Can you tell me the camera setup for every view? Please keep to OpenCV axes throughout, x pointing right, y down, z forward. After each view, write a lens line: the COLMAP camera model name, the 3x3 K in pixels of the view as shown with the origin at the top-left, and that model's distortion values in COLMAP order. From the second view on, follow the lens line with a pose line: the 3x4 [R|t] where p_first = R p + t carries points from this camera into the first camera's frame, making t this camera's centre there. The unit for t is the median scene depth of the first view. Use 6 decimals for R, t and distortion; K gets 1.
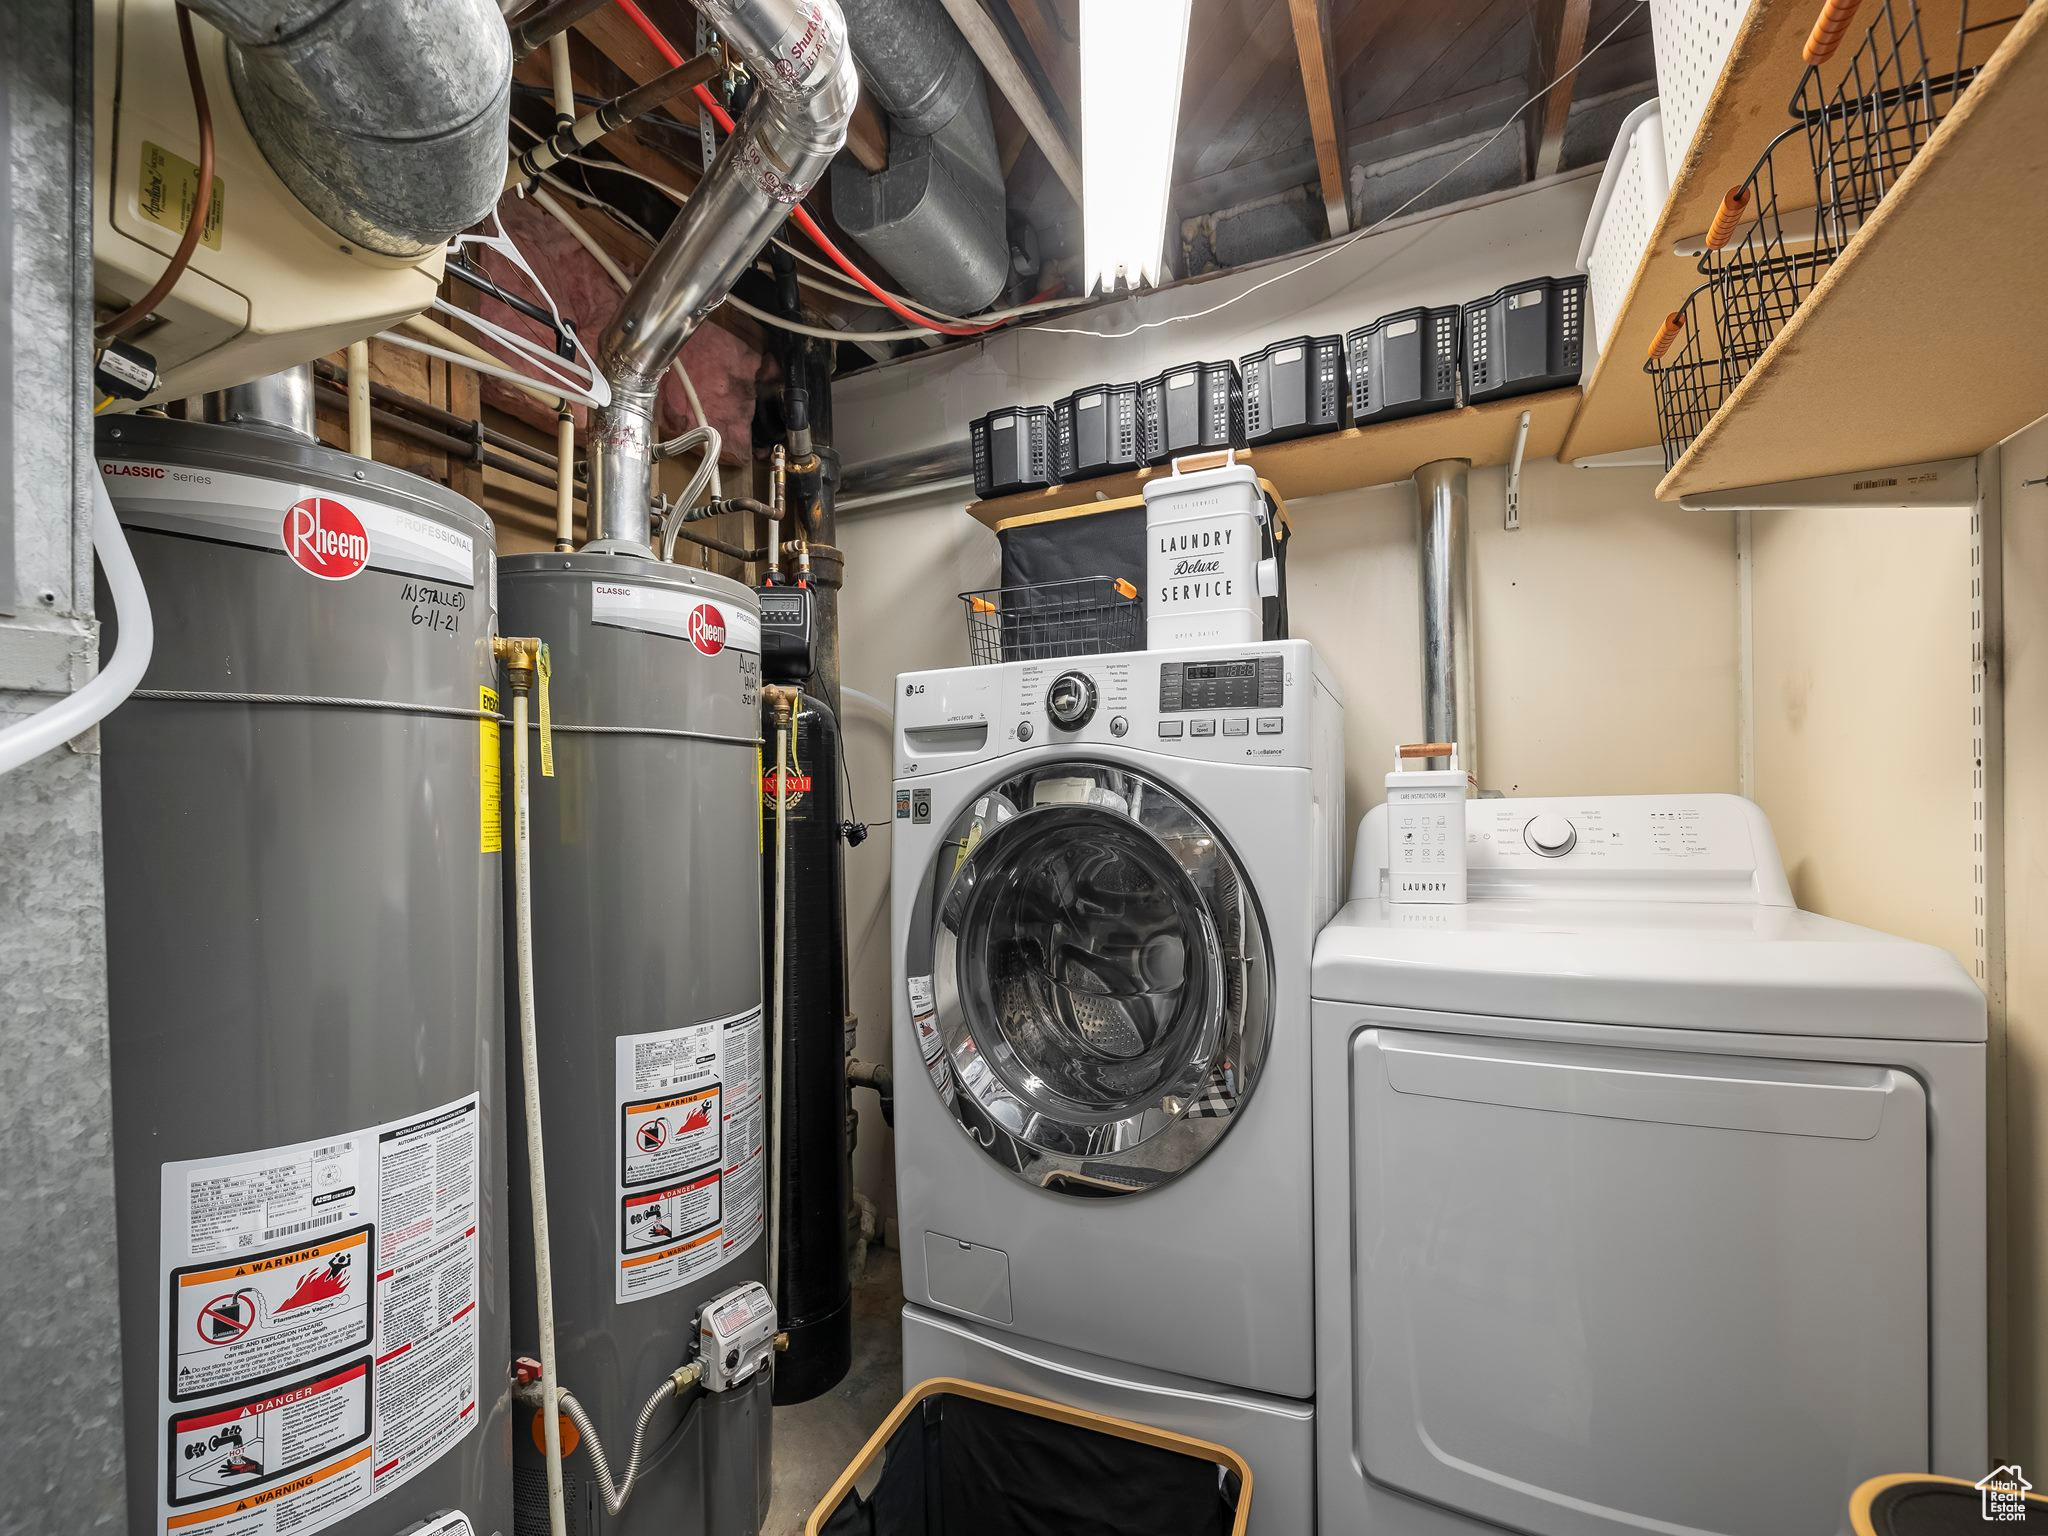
lens RADIAL K [[865.9, 0, 1025.5], [0, 865.9, 817.9], [0, 0, 1]] dist [-0.014034, -0.000029]
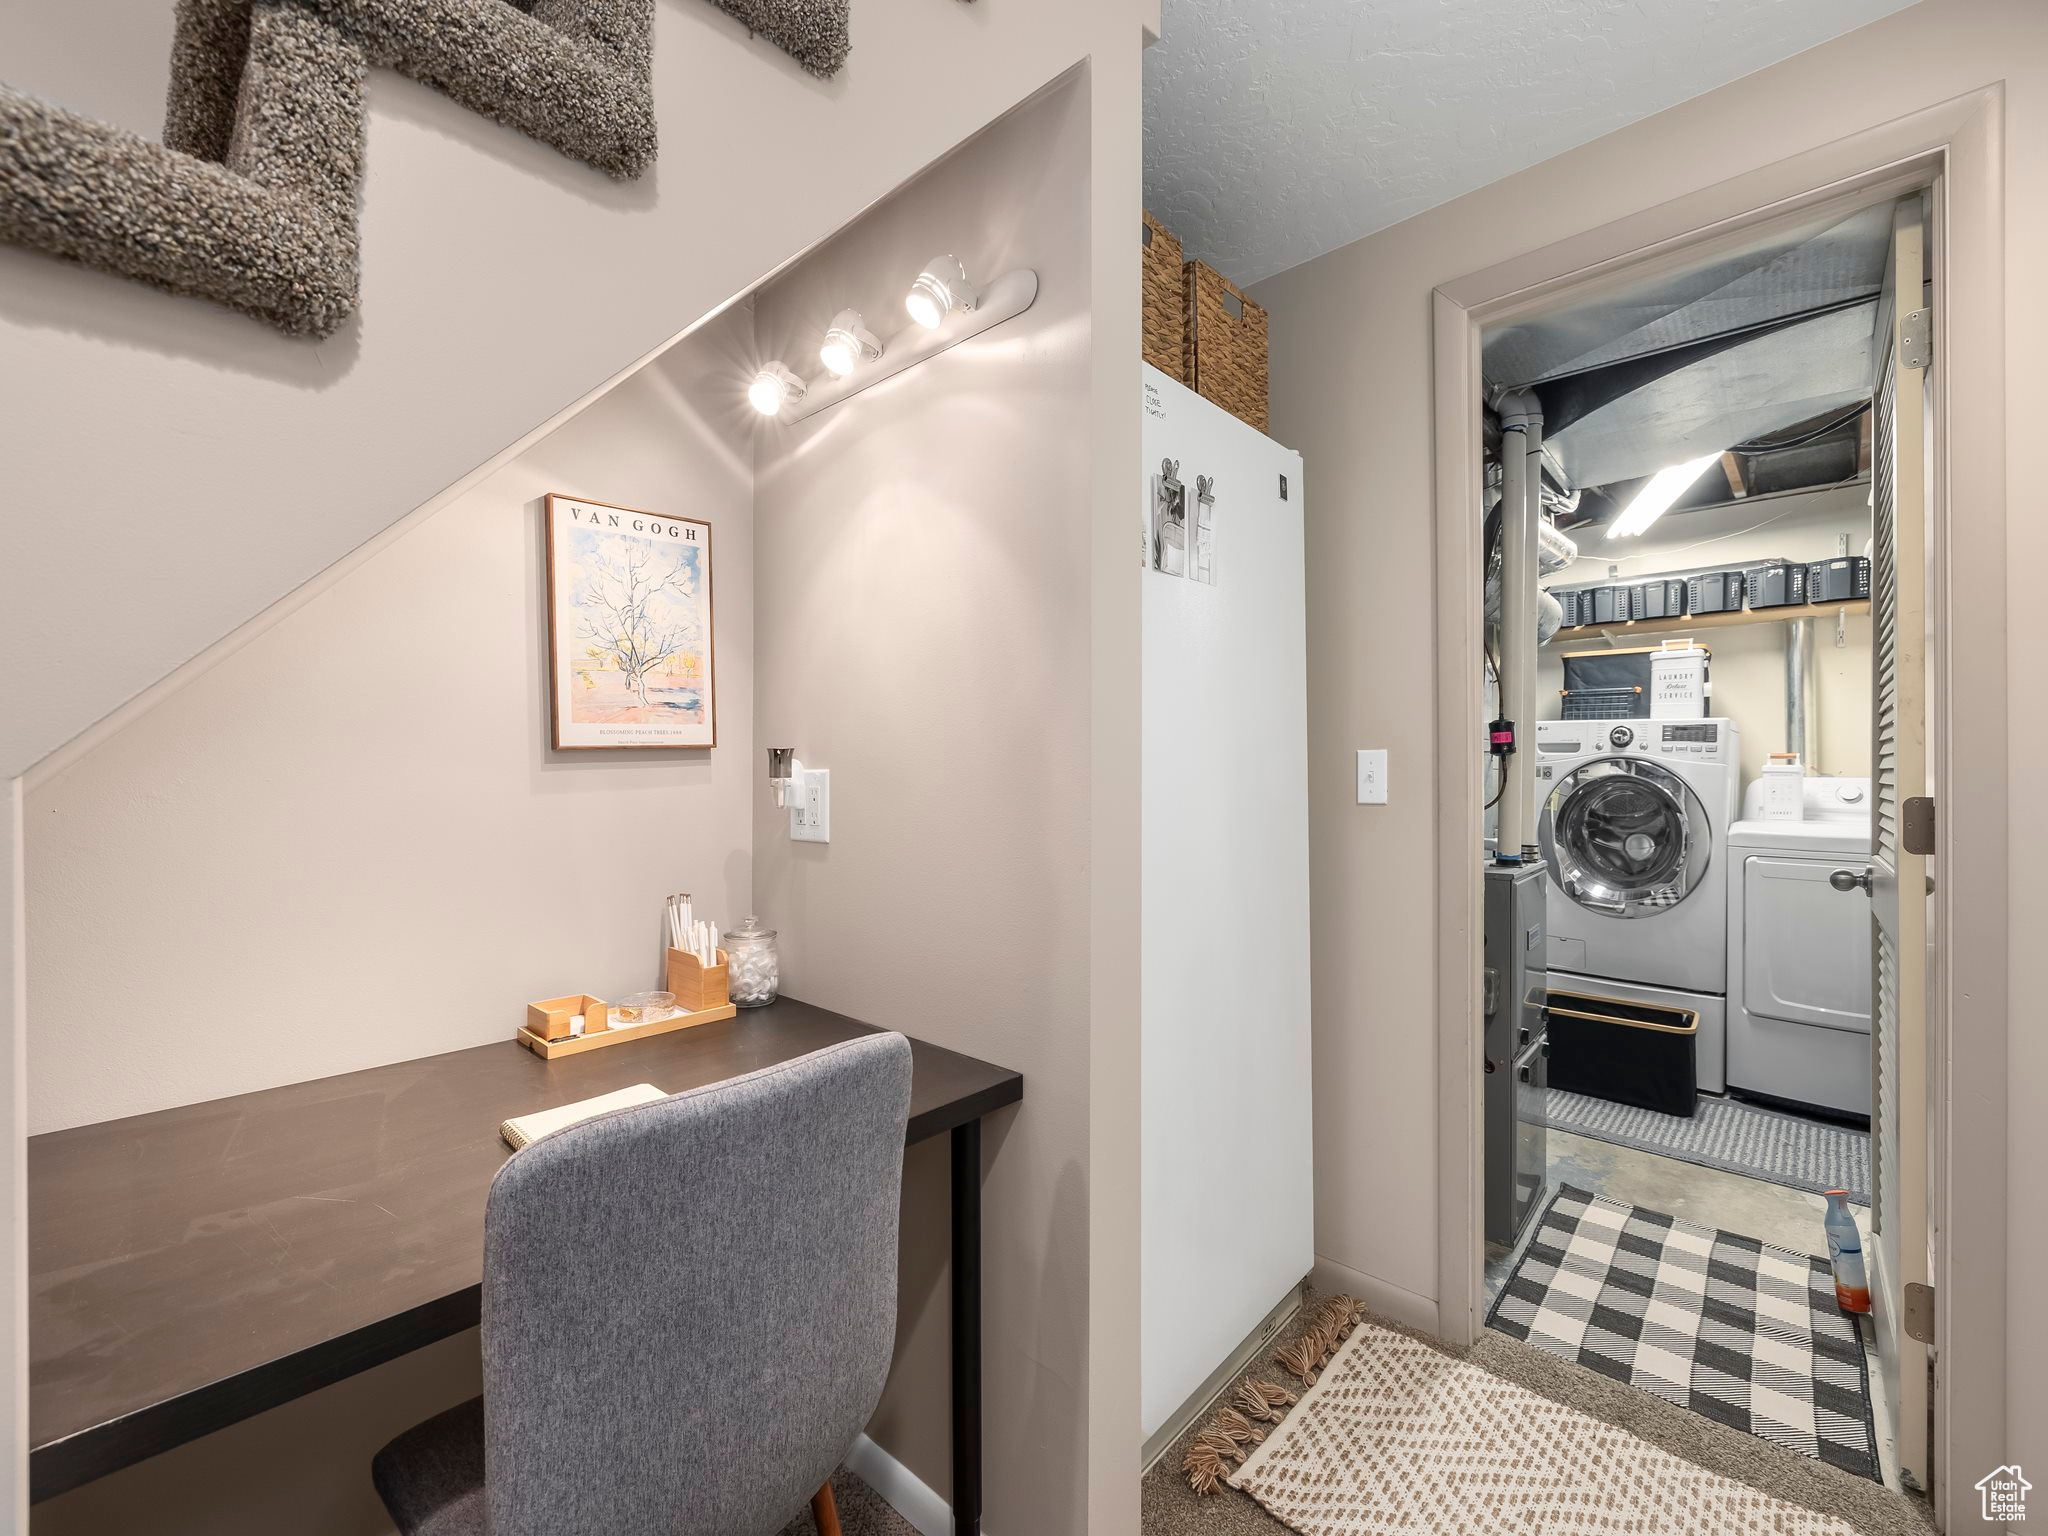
lens RADIAL K [[864.0, 0, 1024.0], [0, 864.0, 768.0], [0, 0, 1]] dist [0.002589, 0.000066]
pose [[0.949107, 0.025545, -0.313917, -0.842926], [-0.031230, 0.999426, -0.013095, 0.056680], [0.313402, 0.022232, 0.949360, -2.098430]]
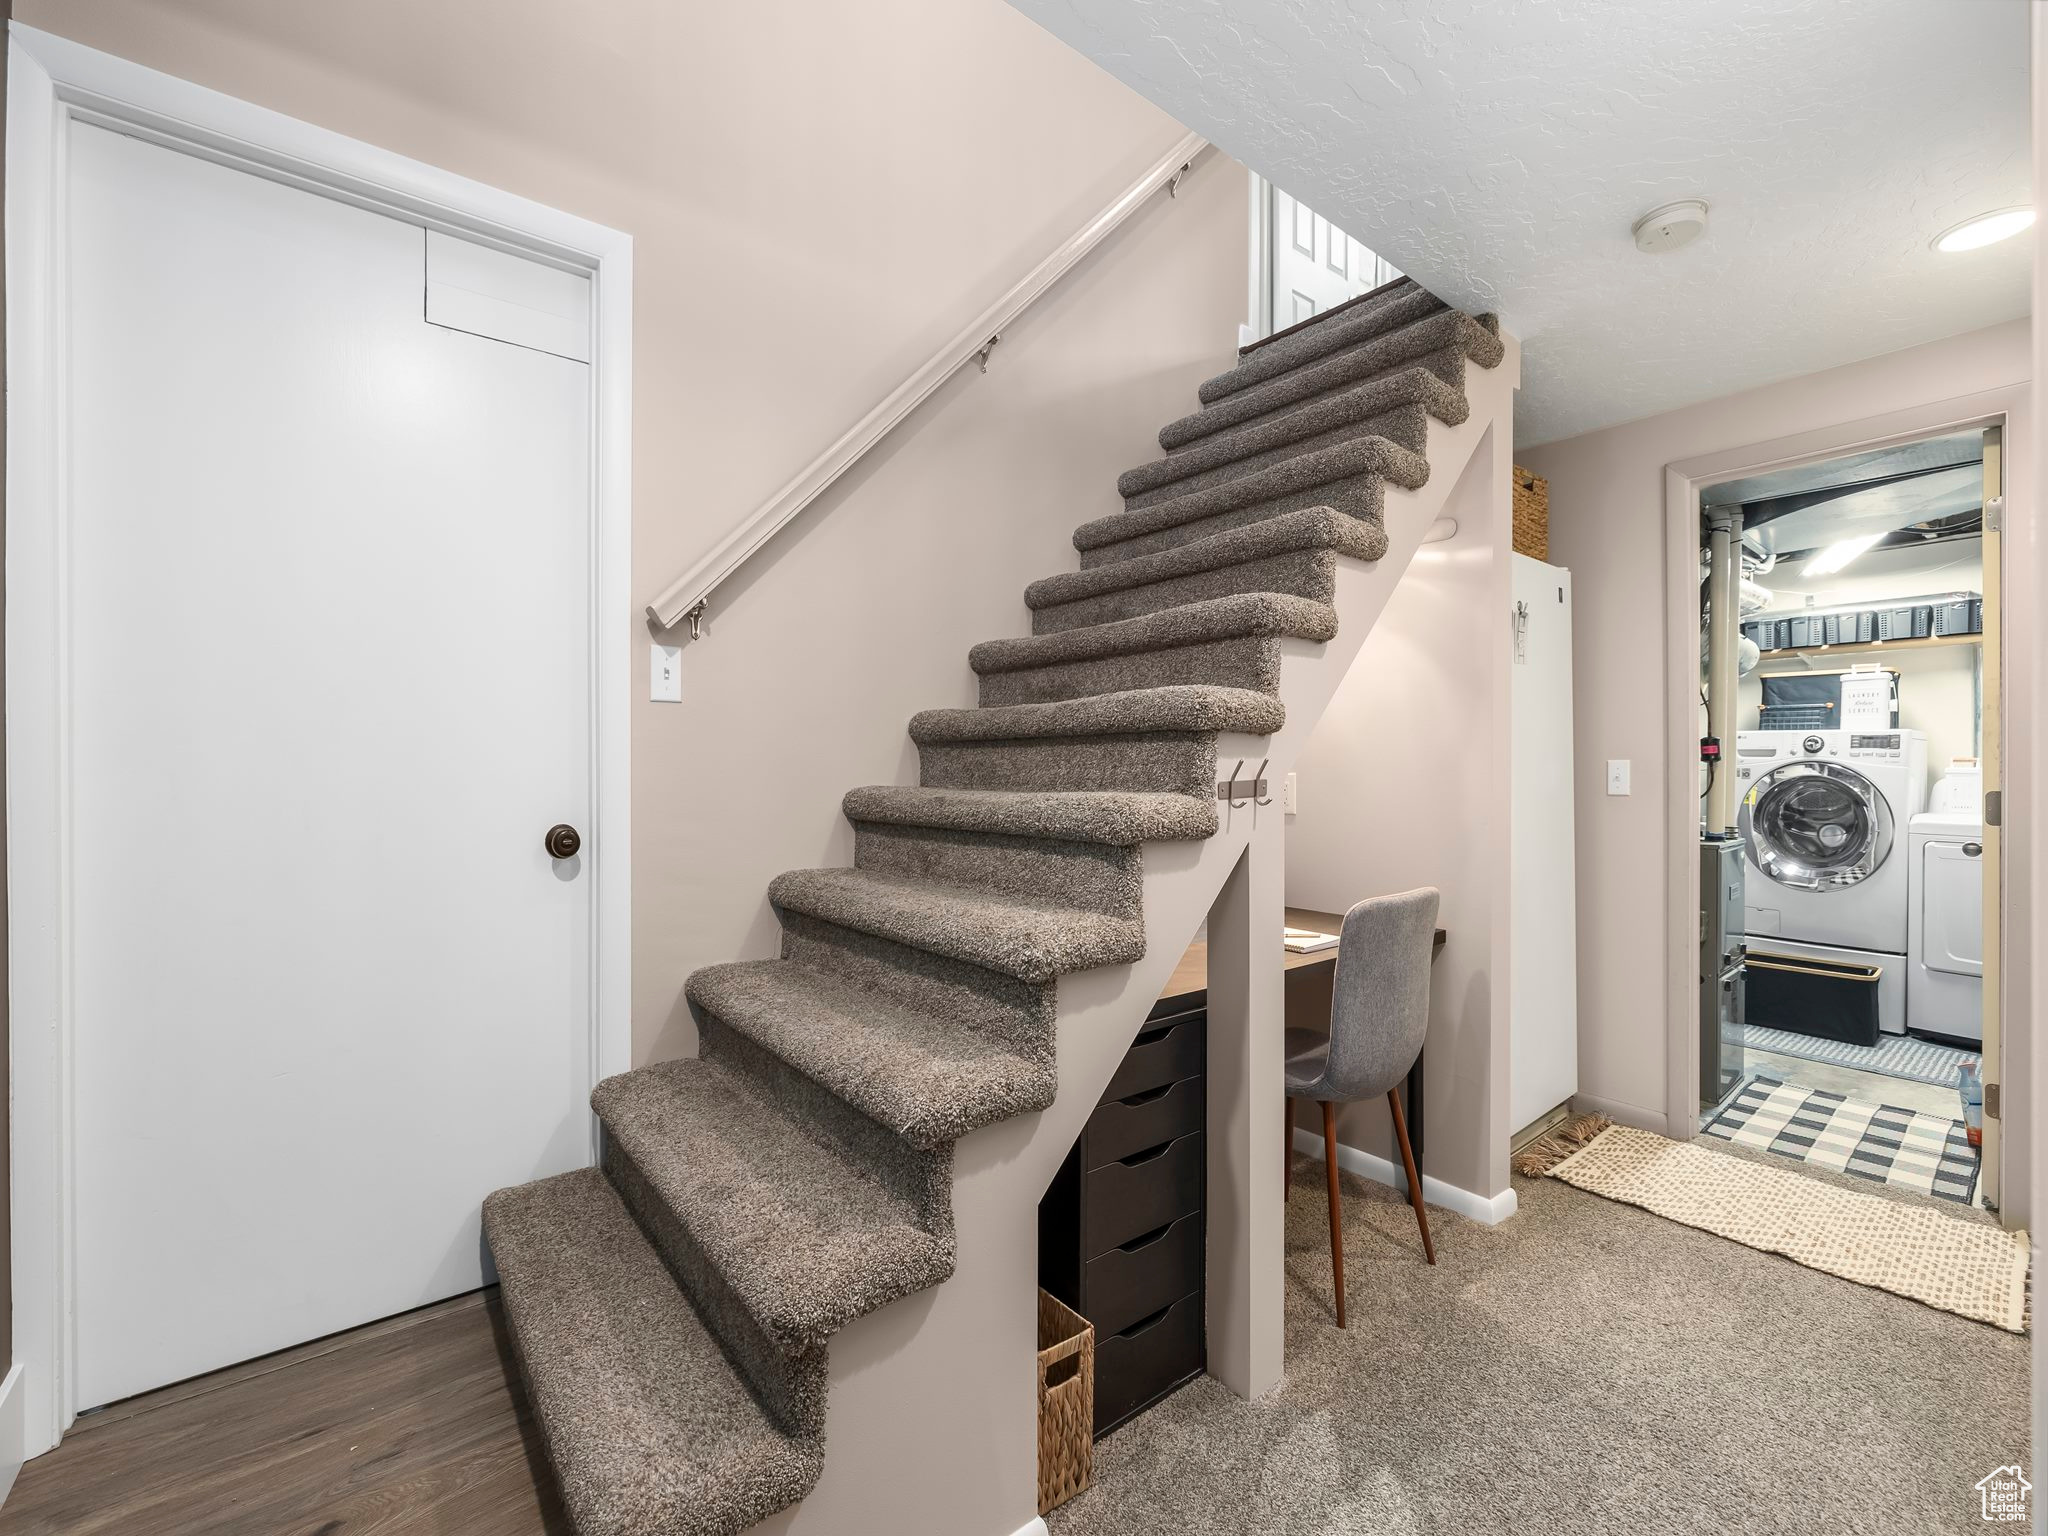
lens RADIAL K [[864.0, 0, 1024.0], [0, 864.0, 768.0], [0, 0, 1]] dist [0.002589, 0.000066]
pose [[0.890981, 0.027728, -0.453193, -1.106031], [-0.033186, 0.999441, -0.004094, 0.069725], [0.452826, 0.018687, 0.891403, -3.249761]]
